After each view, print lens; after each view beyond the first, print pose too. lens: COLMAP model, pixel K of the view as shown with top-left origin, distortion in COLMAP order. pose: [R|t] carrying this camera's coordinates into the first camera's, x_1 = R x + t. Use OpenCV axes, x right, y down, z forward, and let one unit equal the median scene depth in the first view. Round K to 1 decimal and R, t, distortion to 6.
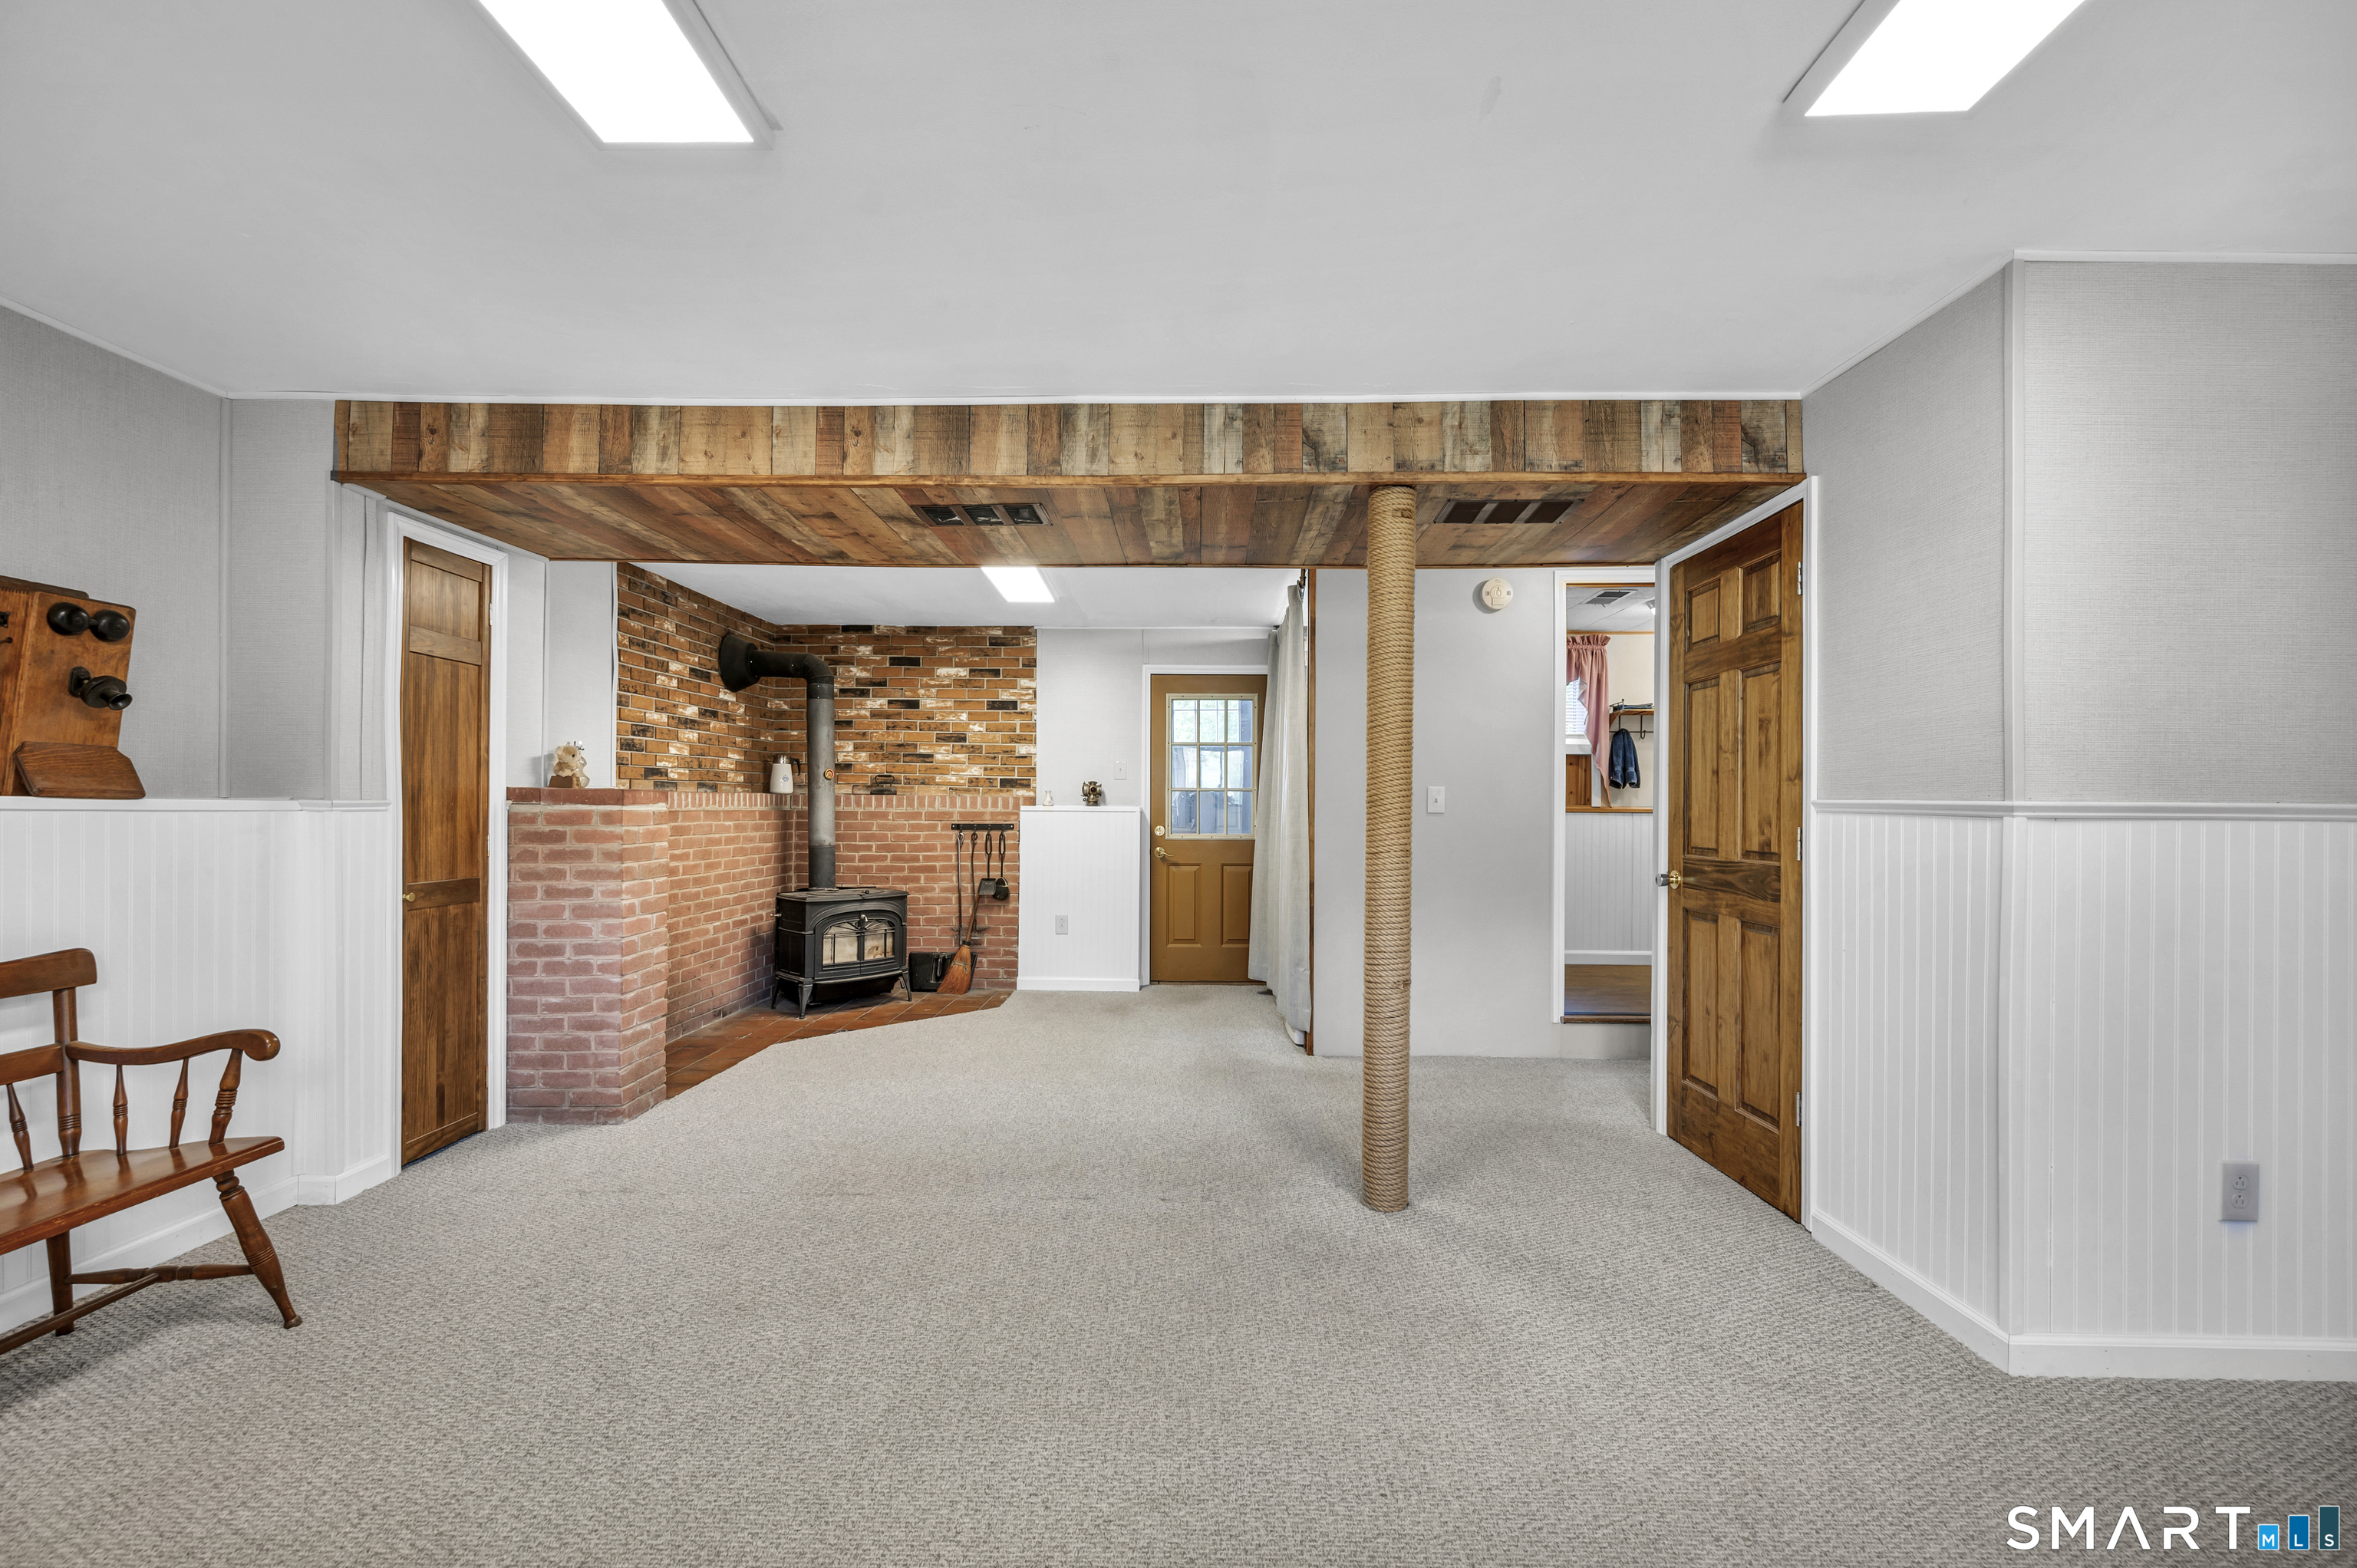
lens RADIAL K [[957.8, 0, 1182.8], [0, 957.8, 799.7], [0, 0, 1]] dist [-0.002477, -0.000213]
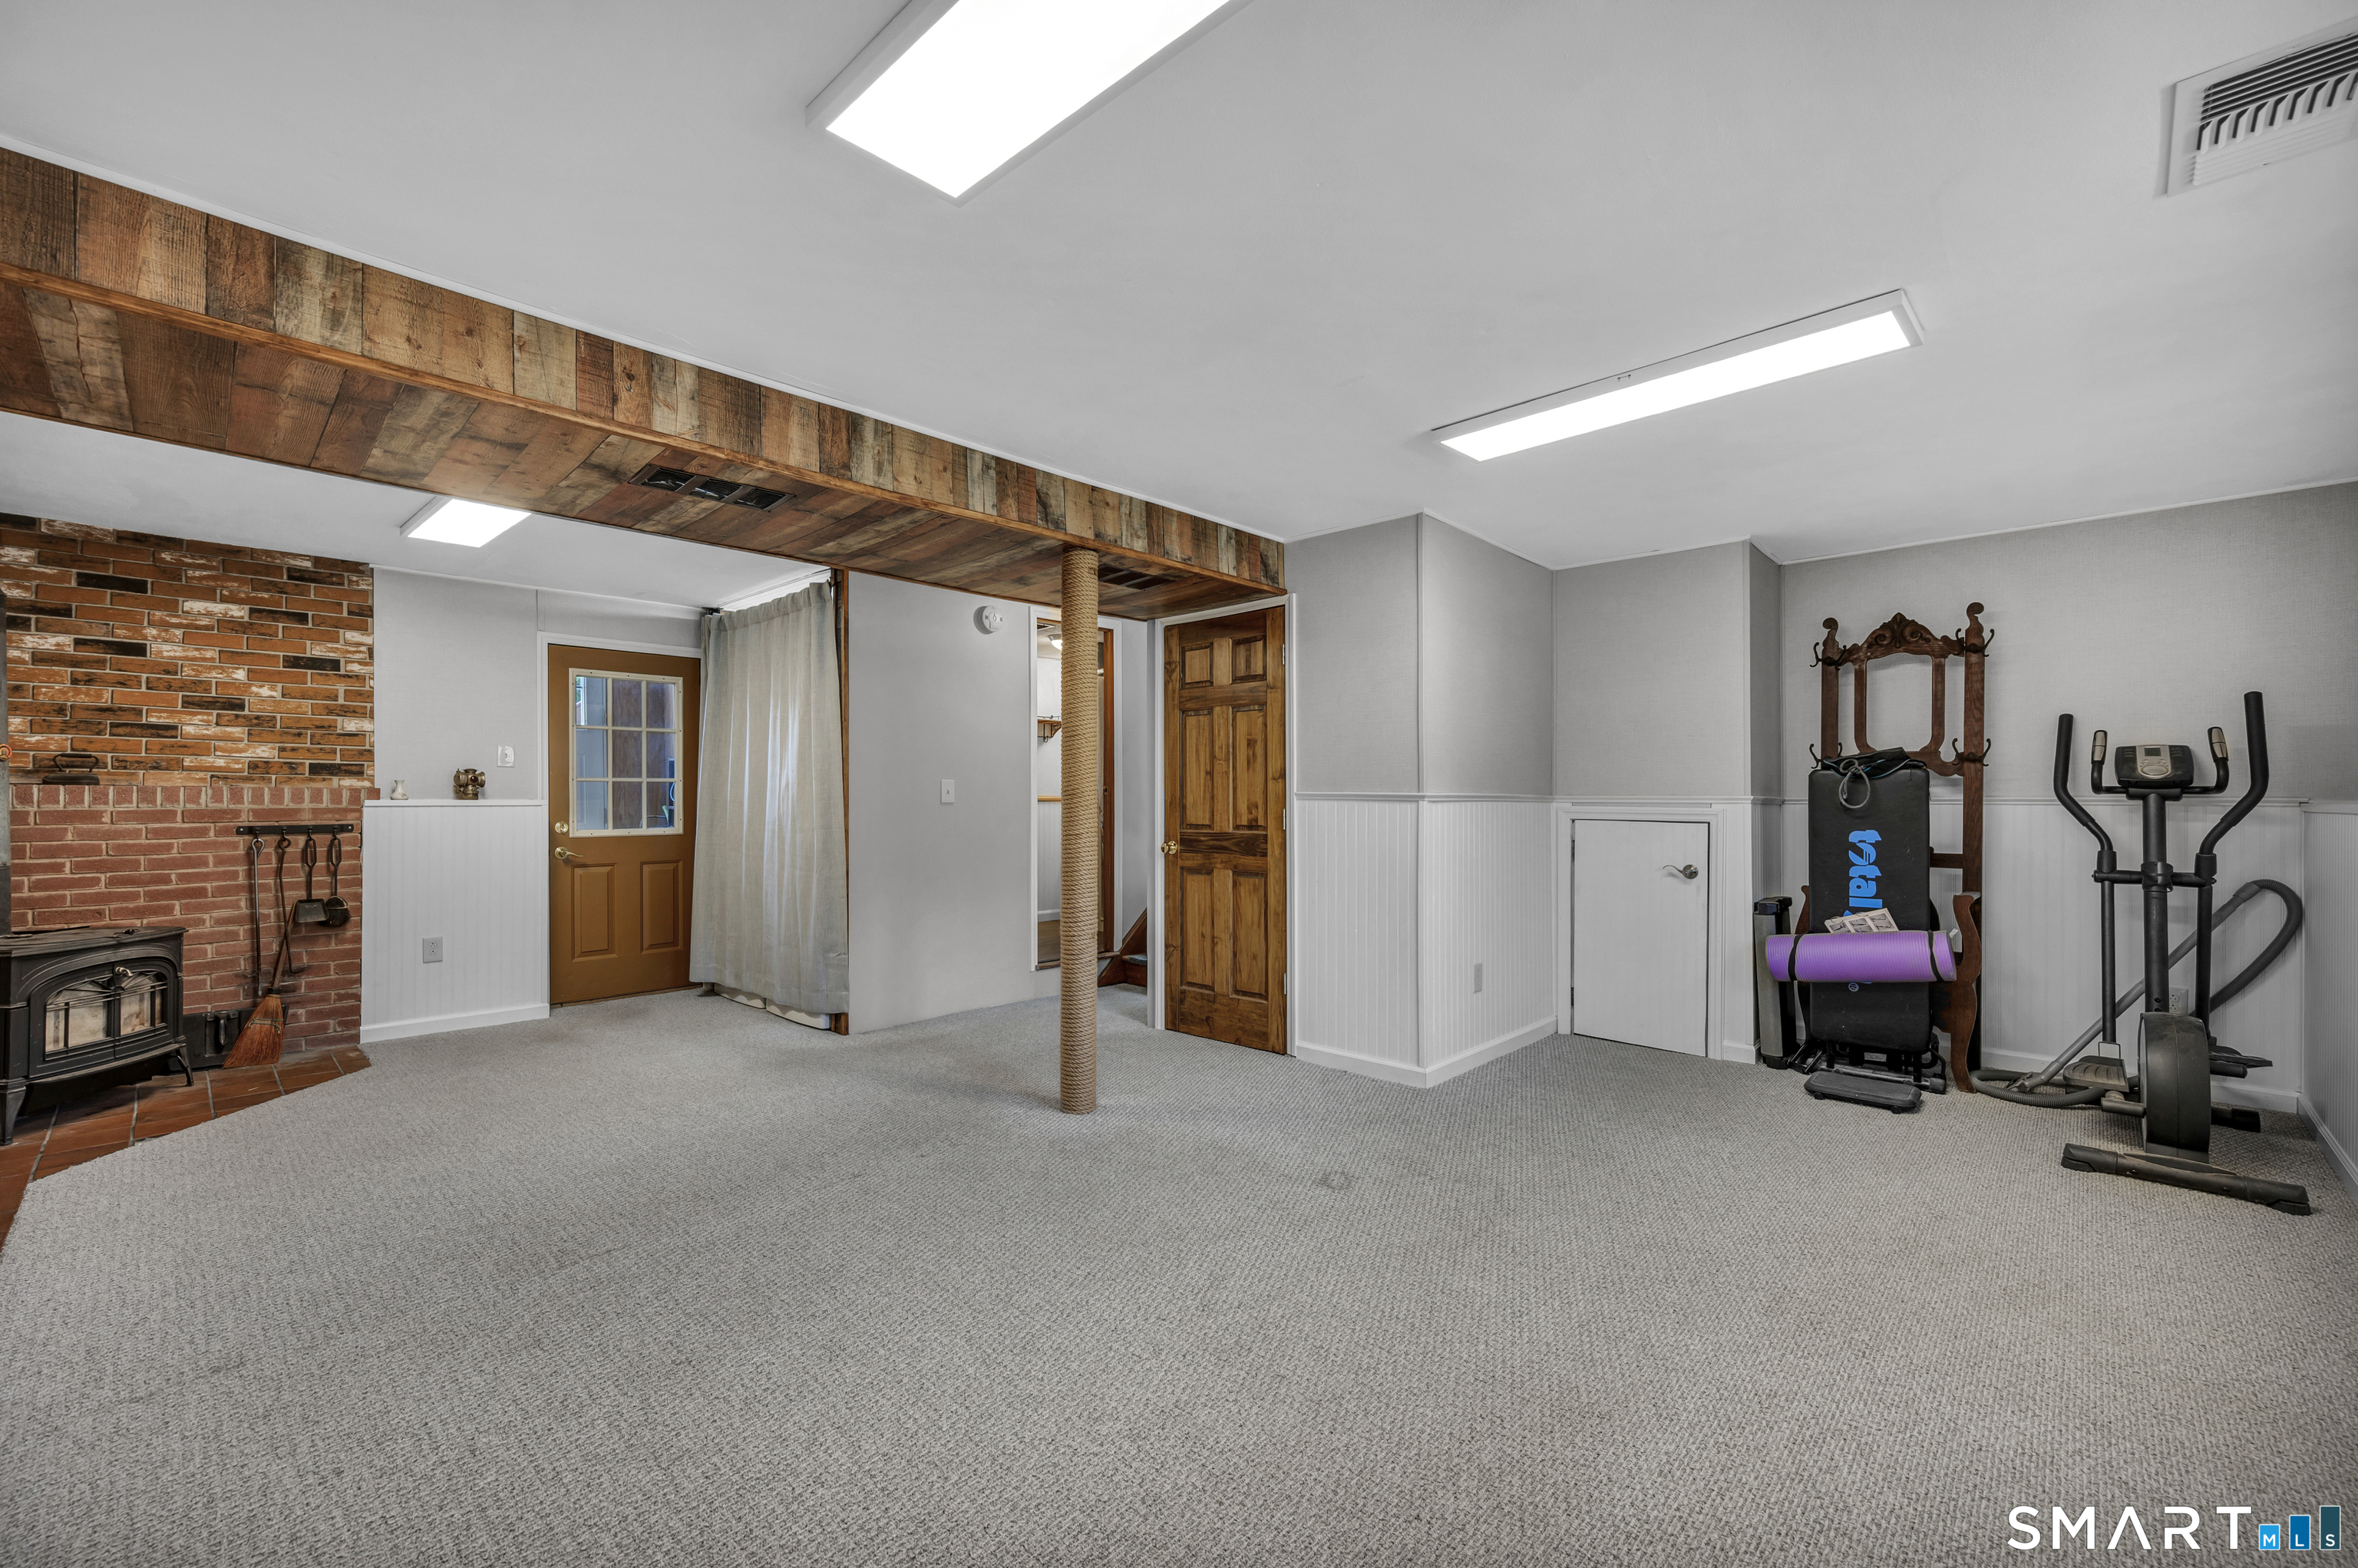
lens RADIAL K [[952.2, 0, 1176.7], [0, 952.2, 790.6], [0, 0, 1]] dist [-0.003099, -0.000392]
pose [[0.679944, -0.002396, 0.733260, -0.520729], [0.000330, 0.999996, 0.002962, -0.005510], [-0.733264, -0.001772, 0.679942, 0.033861]]
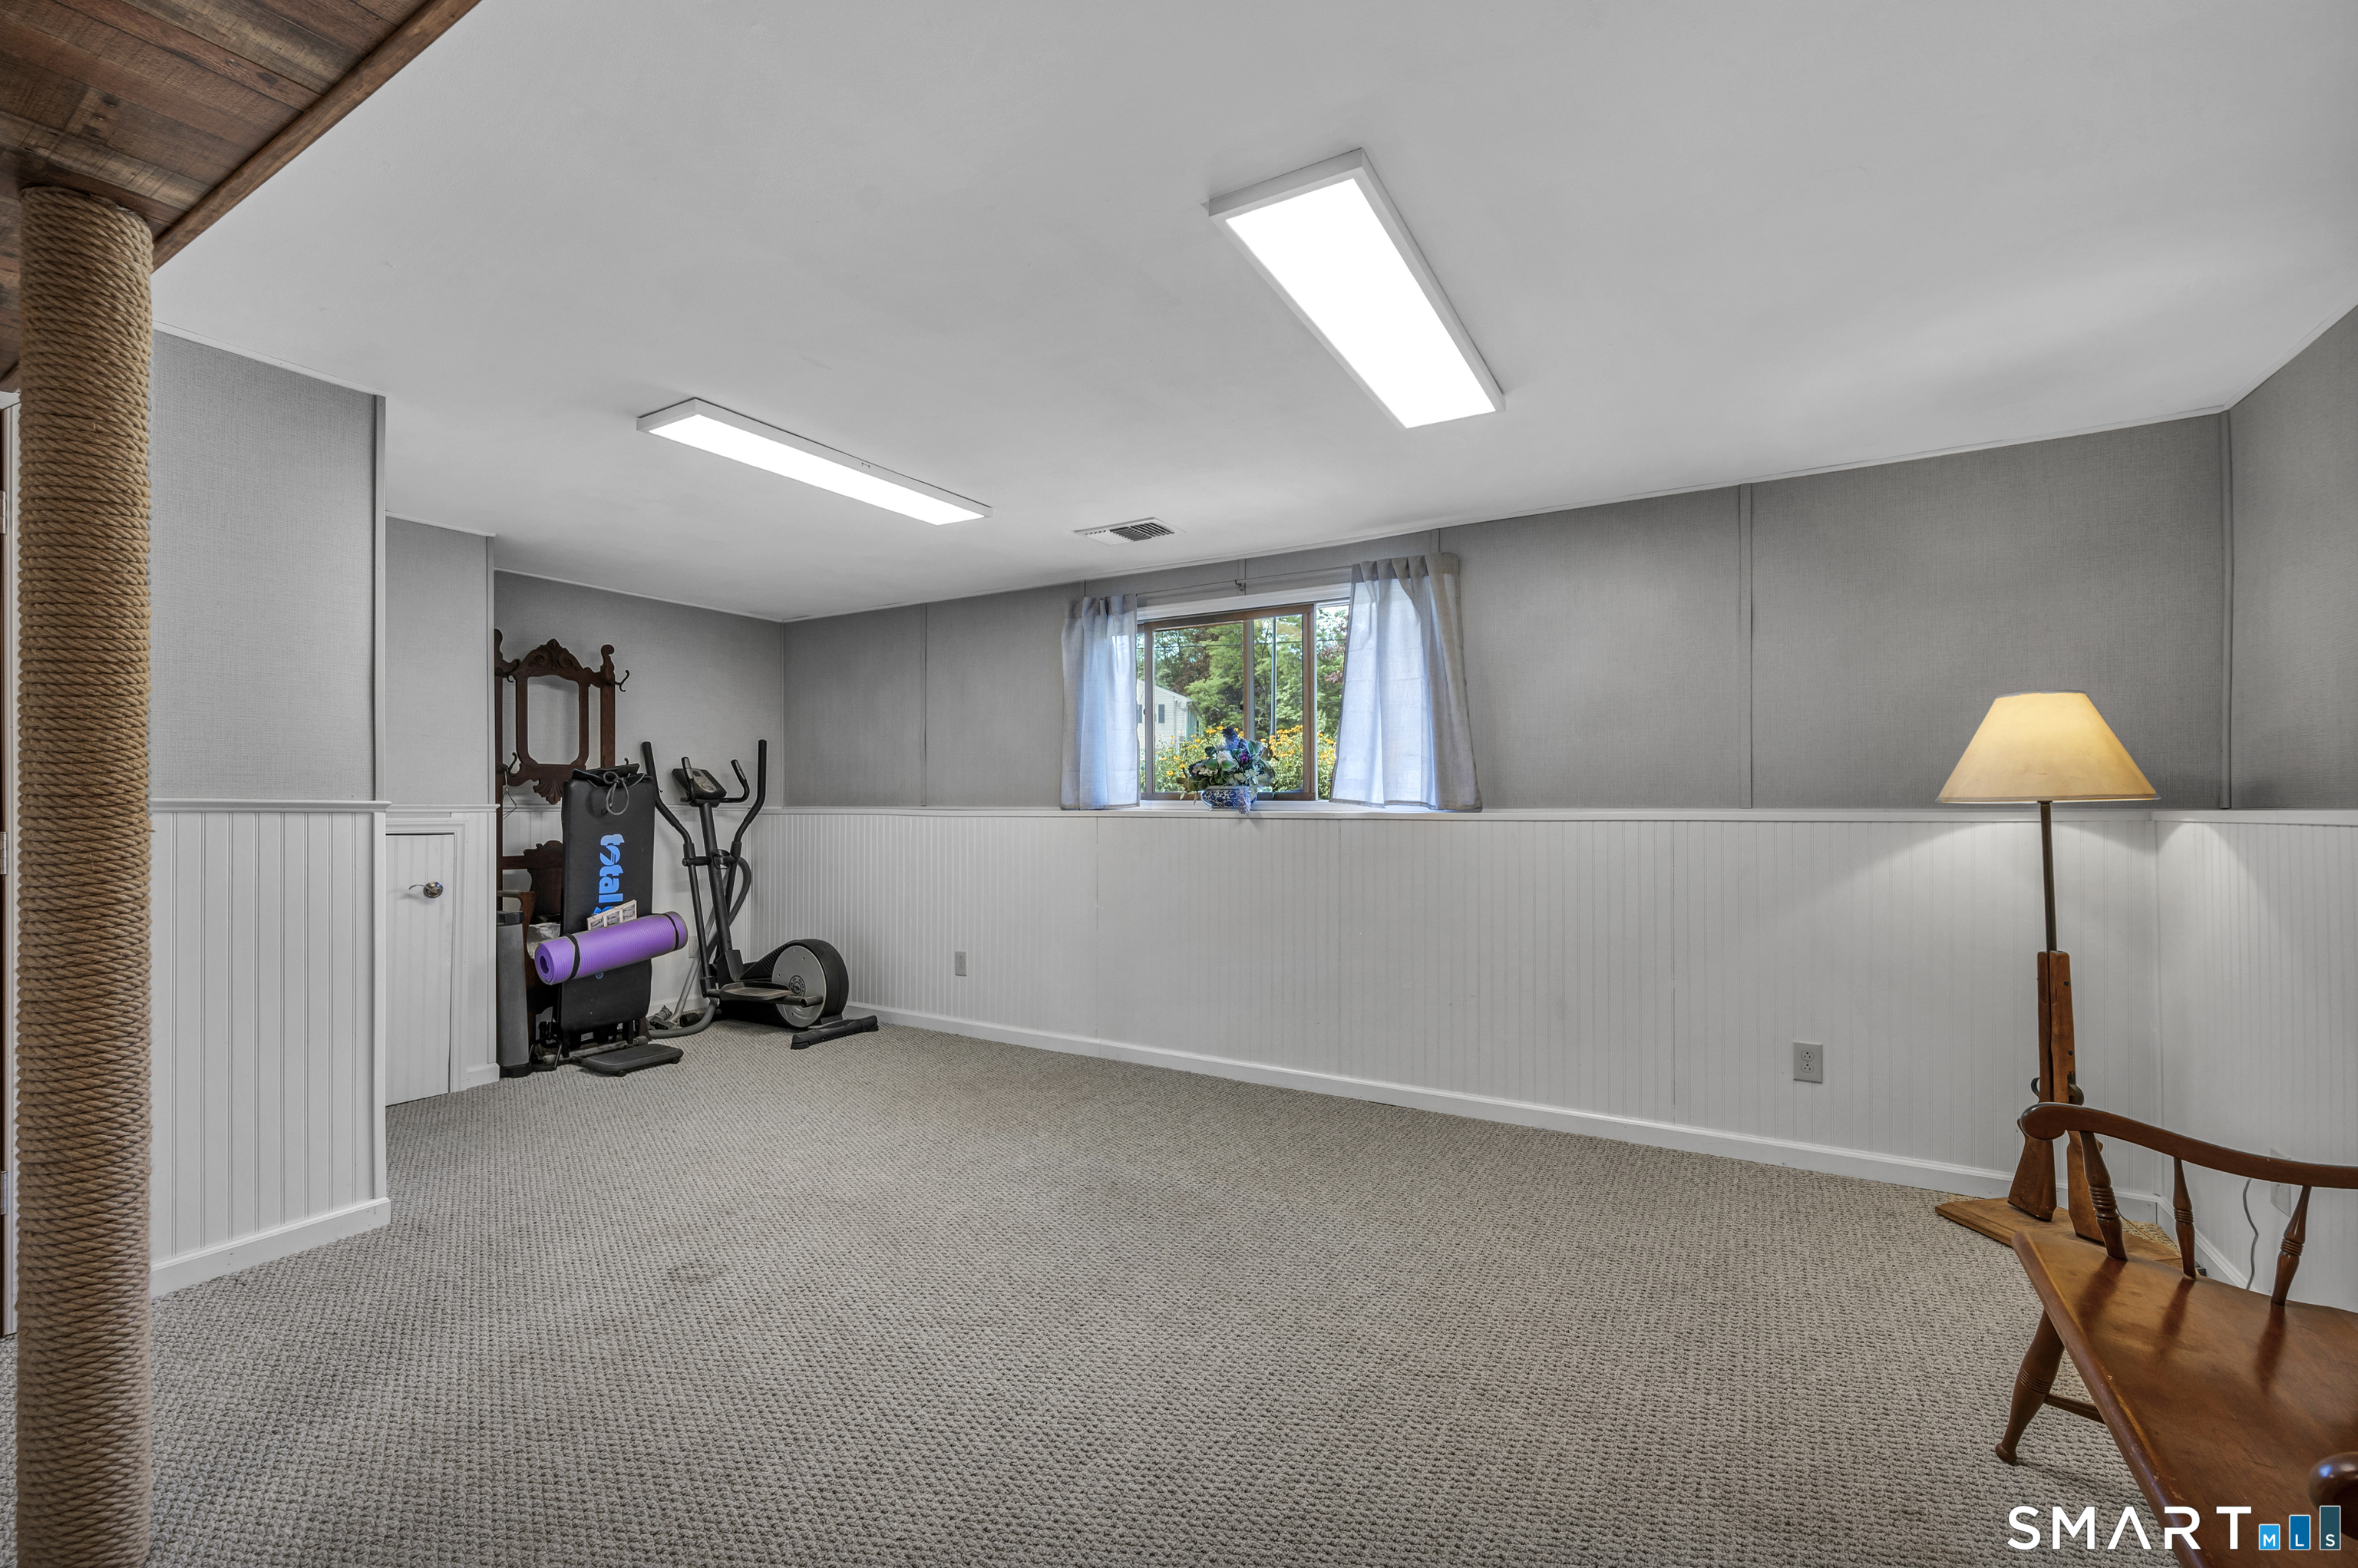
lens RADIAL K [[989.7, 0, 1183.4], [0, 989.7, 796.7], [0, 0, 1]] dist [-0.000168, -0.000067]
pose [[-0.871072, -0.004802, 0.491132, -0.469896], [-0.010158, 0.999914, -0.008240, -0.002813], [-0.491050, -0.012167, -0.871046, 0.979164]]
